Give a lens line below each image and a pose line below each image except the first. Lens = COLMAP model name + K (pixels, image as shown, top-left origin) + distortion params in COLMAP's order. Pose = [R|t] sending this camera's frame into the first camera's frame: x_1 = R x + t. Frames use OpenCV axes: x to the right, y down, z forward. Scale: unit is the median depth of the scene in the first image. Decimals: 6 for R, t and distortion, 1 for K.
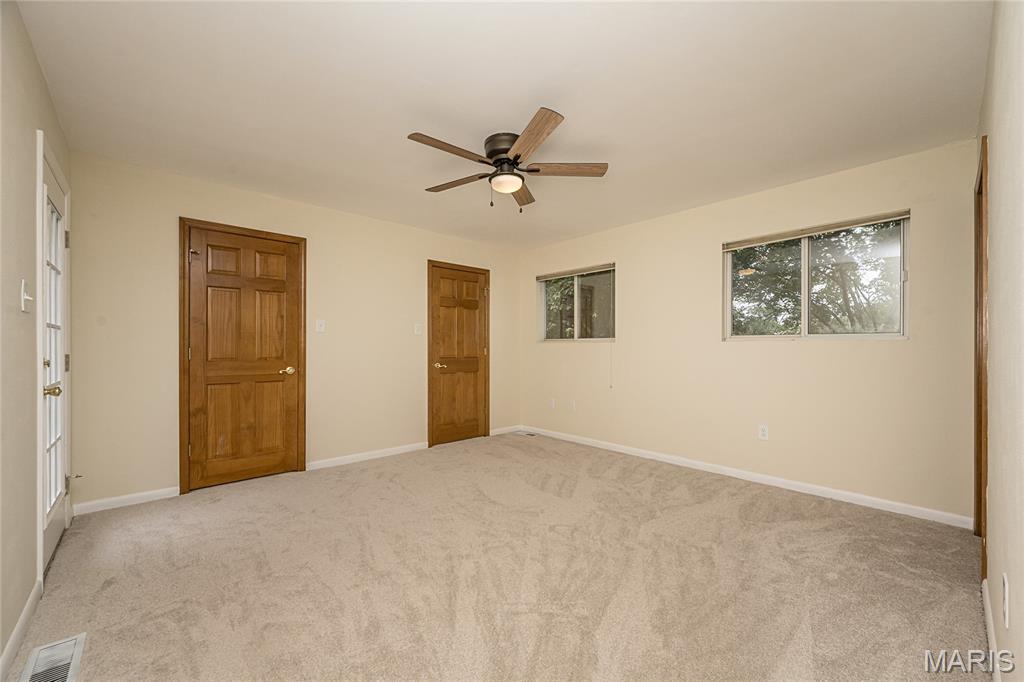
lens RADIAL K [[404.8, 0, 511.4], [0, 404.8, 343.8], [0, 0, 1]] dist [-0.000322, 0.000034]
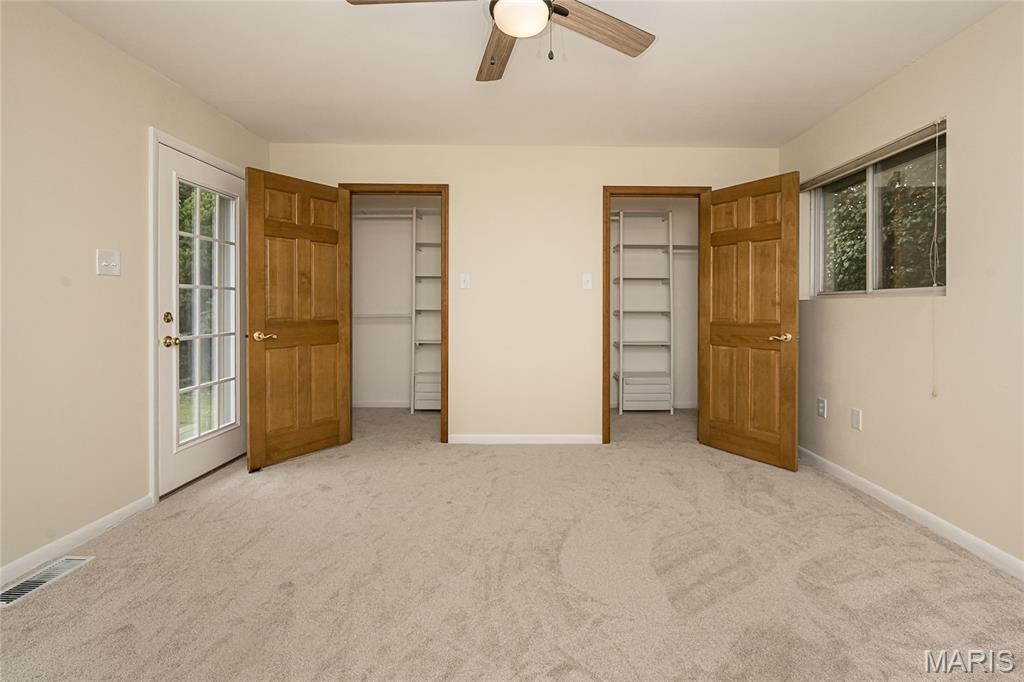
lens RADIAL K [[450.0, 0, 522.5], [0, 450.0, 310.2], [0, 0, 1]] dist [0.000029, -0.000052]
pose [[0.743110, 0.008610, -0.669113, 0.293014], [0.002489, 0.999875, 0.015630, 0.002733], [0.669164, -0.013280, 0.742996, 0.381311]]
